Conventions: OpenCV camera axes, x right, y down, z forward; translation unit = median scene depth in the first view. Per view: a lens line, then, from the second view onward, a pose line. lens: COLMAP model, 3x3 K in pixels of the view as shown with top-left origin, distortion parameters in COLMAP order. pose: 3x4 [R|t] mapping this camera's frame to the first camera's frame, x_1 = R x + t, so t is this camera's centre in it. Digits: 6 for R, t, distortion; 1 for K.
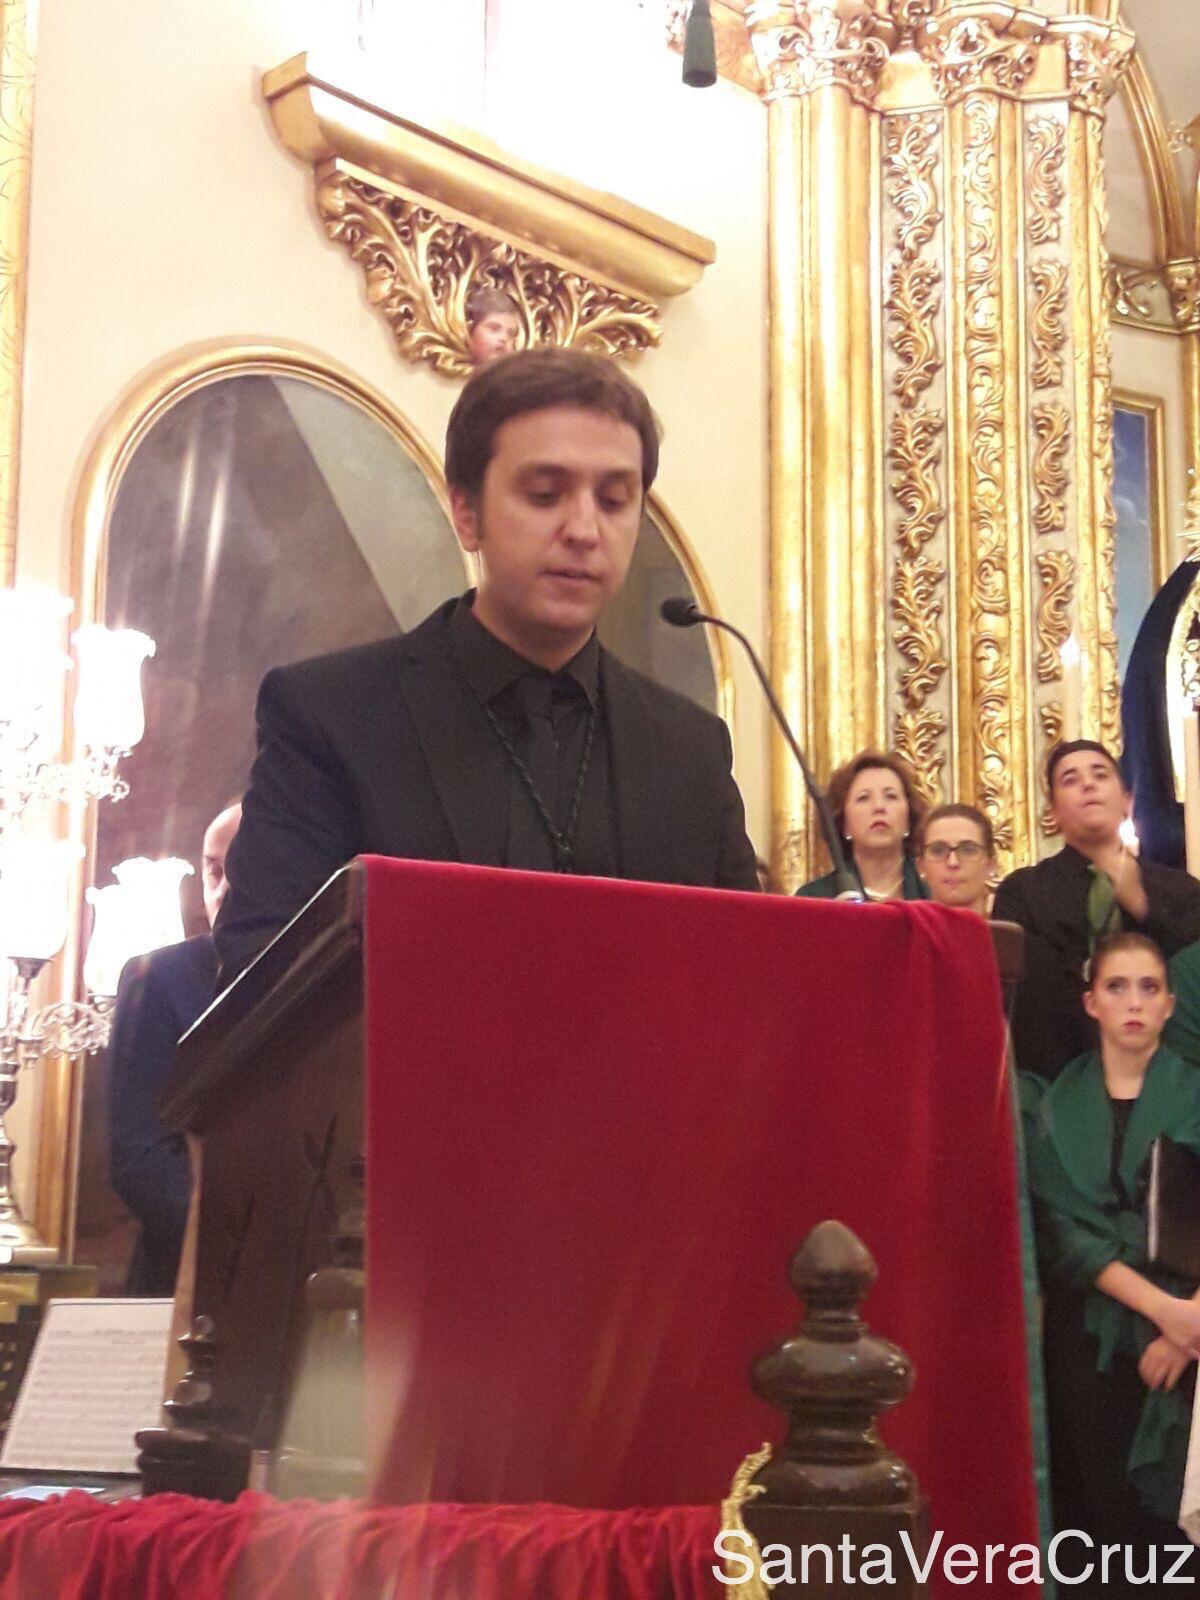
lens RADIAL K [[2468.1, 0, 608.9], [0, 2468.1, 796.8], [0, 0, 1]] dist [0.284012, -0.878459]
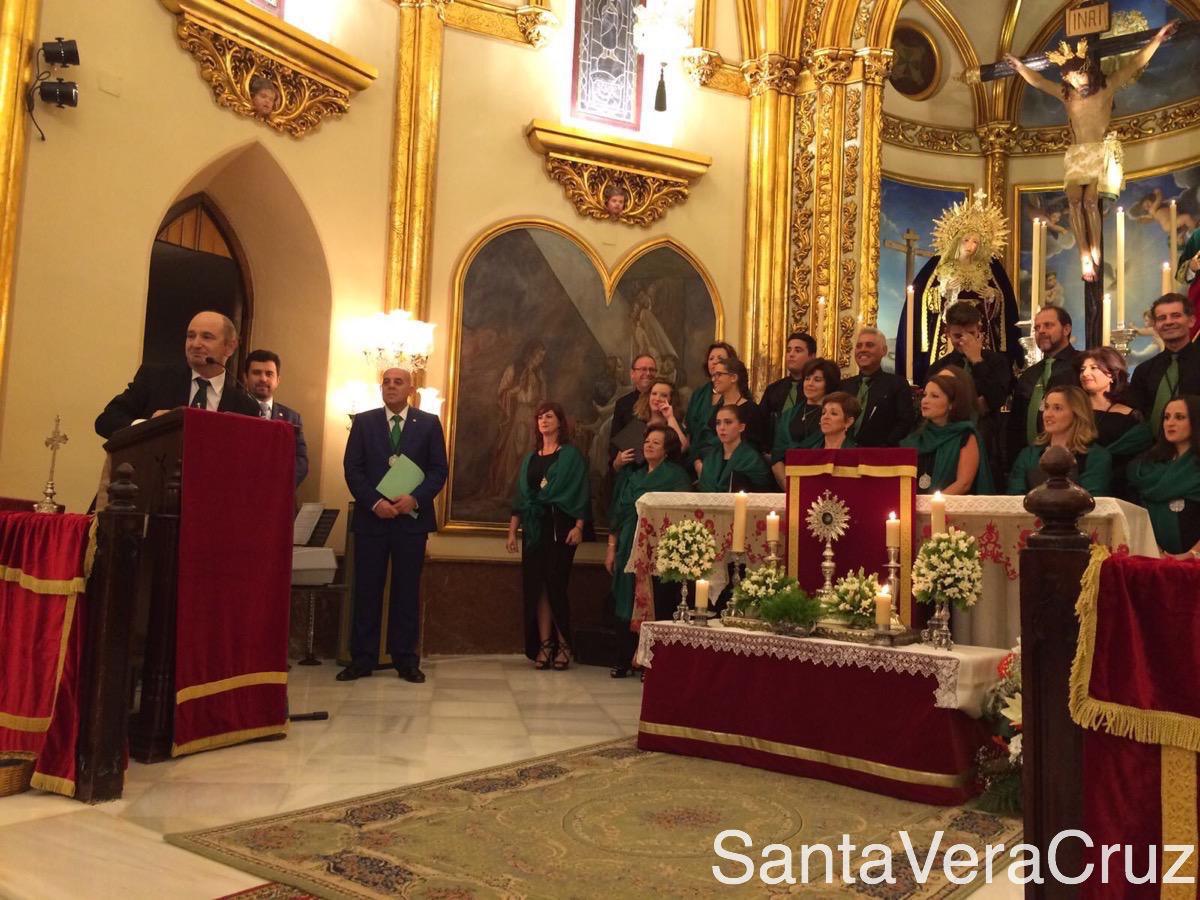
lens RADIAL K [[1023.3, 0, 600.7], [0, 1023.3, 451.4], [0, 0, 1]] dist [0.080837, -0.114123]
pose [[0.914731, 0.000758, -0.404063, 0.373590], [0.038018, 0.995401, 0.087934, -0.001851], [0.402271, -0.095797, 0.910495, -0.116516]]
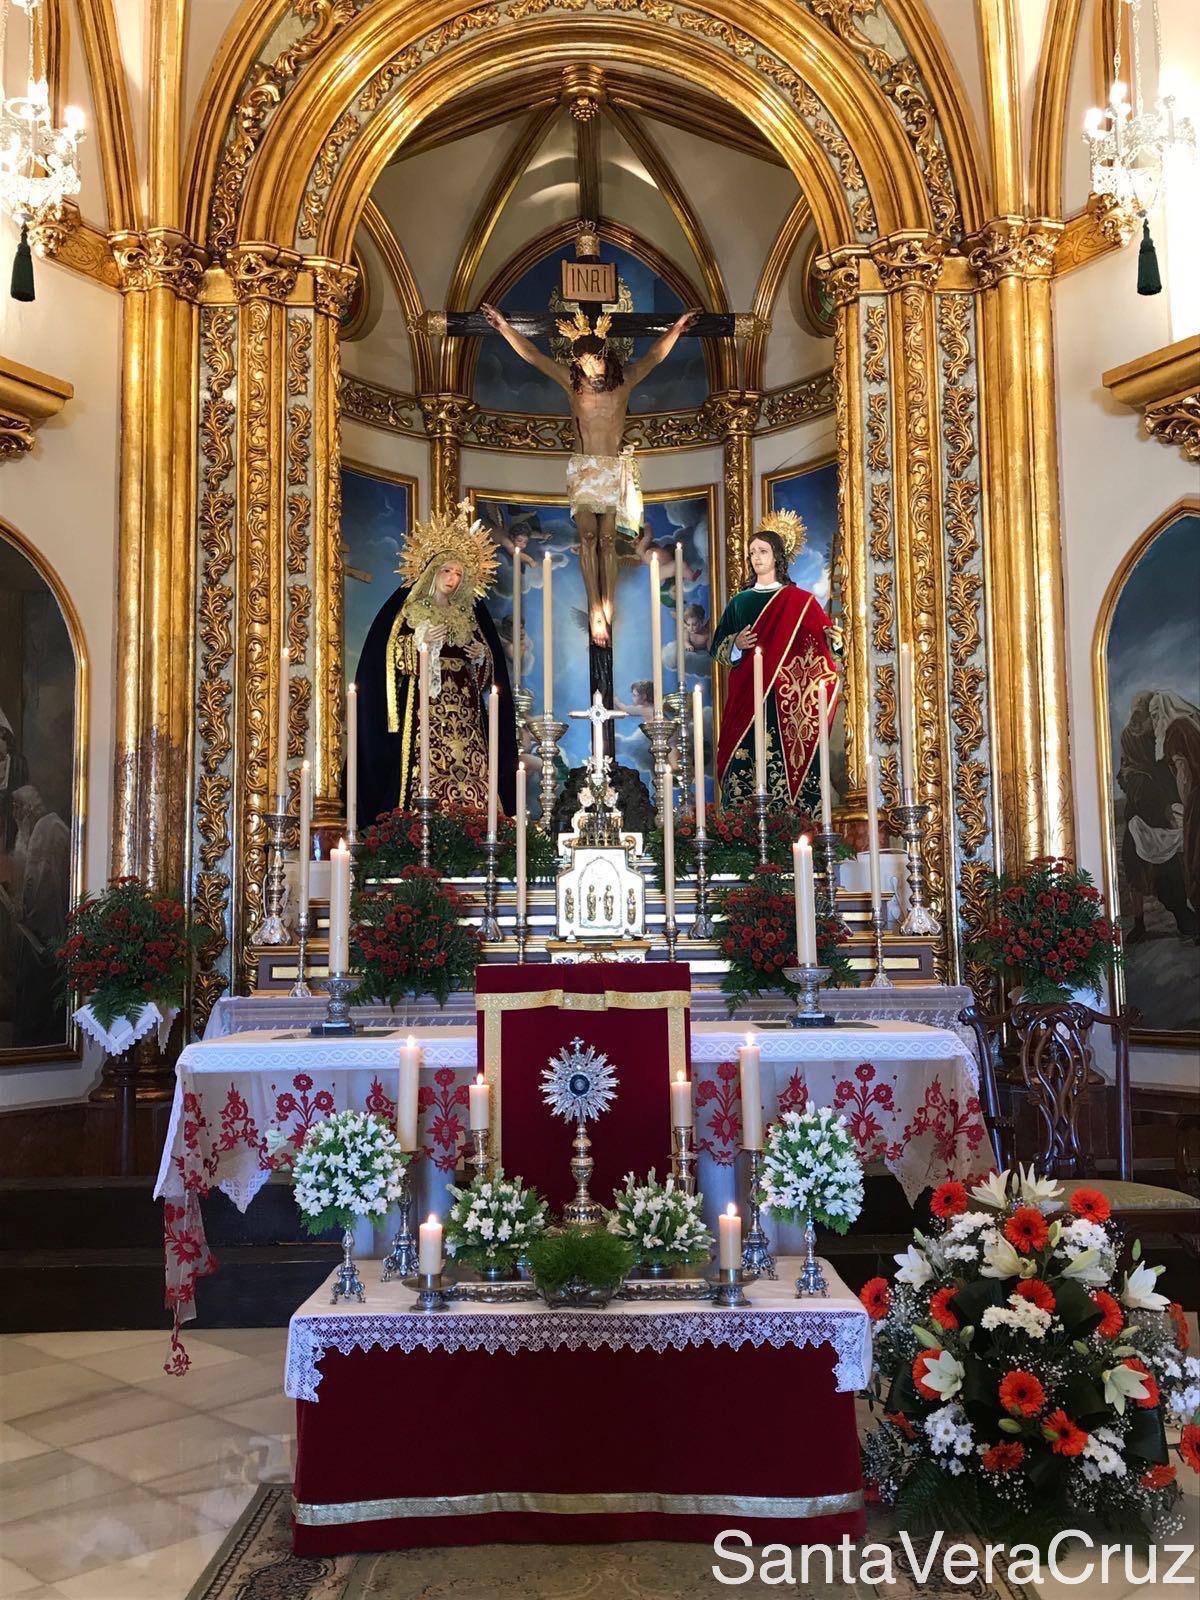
lens RADIAL K [[1532.4, 0, 625.1], [0, 1532.4, 787.6], [0, 0, 1]] dist [0.084971, -0.232350]
pose [[0.973371, 0.005054, 0.229181, 0.153444], [-0.025645, 0.995882, 0.086958, -0.058133], [-0.227798, -0.090519, 0.969492, -0.055113]]
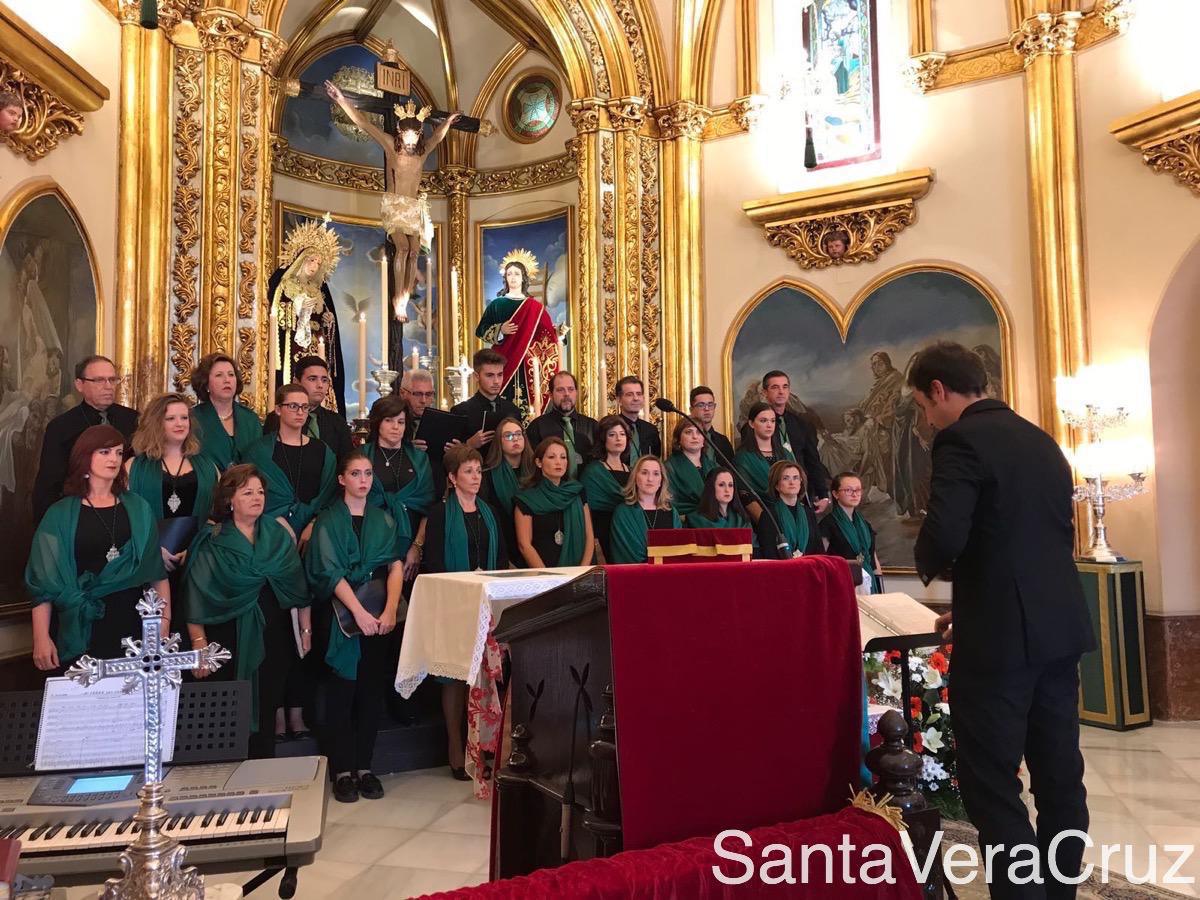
lens RADIAL K [[988.6, 0, 588.8], [0, 988.6, 434.9], [0, 0, 1]] dist [0.012169, -0.004655]
pose [[0.748134, 0.038697, 0.662418, -0.186556], [-0.111800, 0.991377, 0.068353, -0.036679], [-0.654061, -0.125196, 0.746009, 0.081935]]
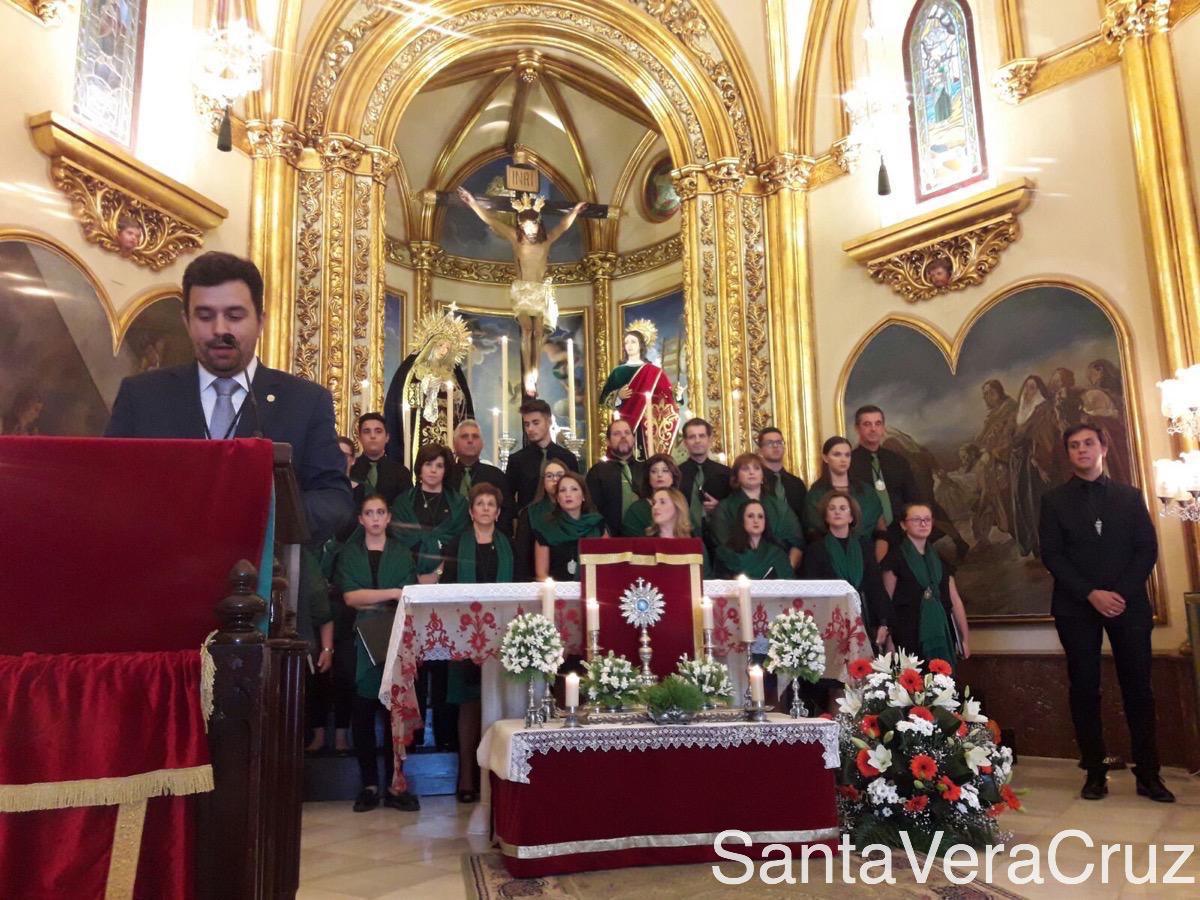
lens RADIAL K [[976.3, 0, 596.7], [0, 976.3, 449.4], [0, 0, 1]] dist [0.222968, -0.607846]
pose [[0.918068, 0.047228, 0.393600, 0.000091], [-0.049948, 0.998746, -0.003335, 0.002534], [-0.393264, -0.016598, 0.919276, -0.064939]]
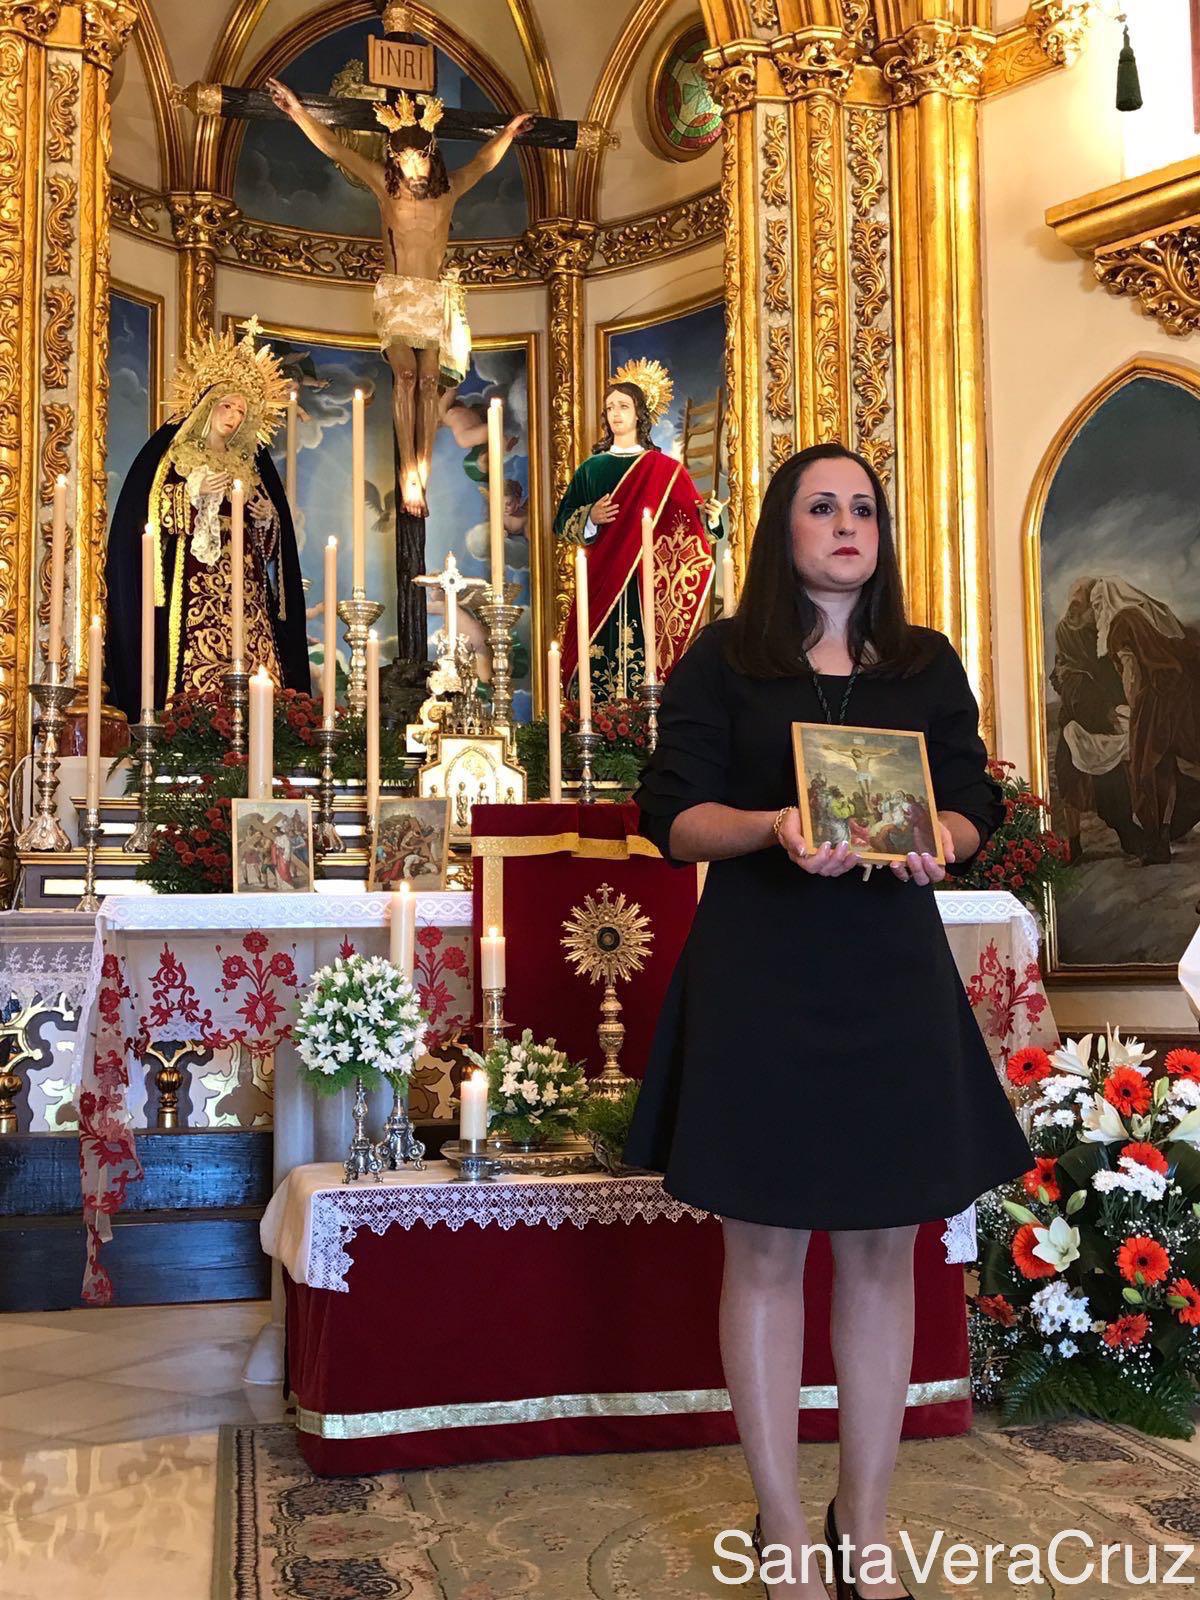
lens RADIAL K [[1919.3, 0, 625.6], [0, 1919.3, 784.4], [0, 0, 1]] dist [0.171794, -0.623854]
pose [[0.908595, 0.026183, 0.416858, 0.031085], [-0.063068, 0.995190, 0.074957, 0.003733], [-0.412890, -0.094396, 0.905876, -0.049991]]
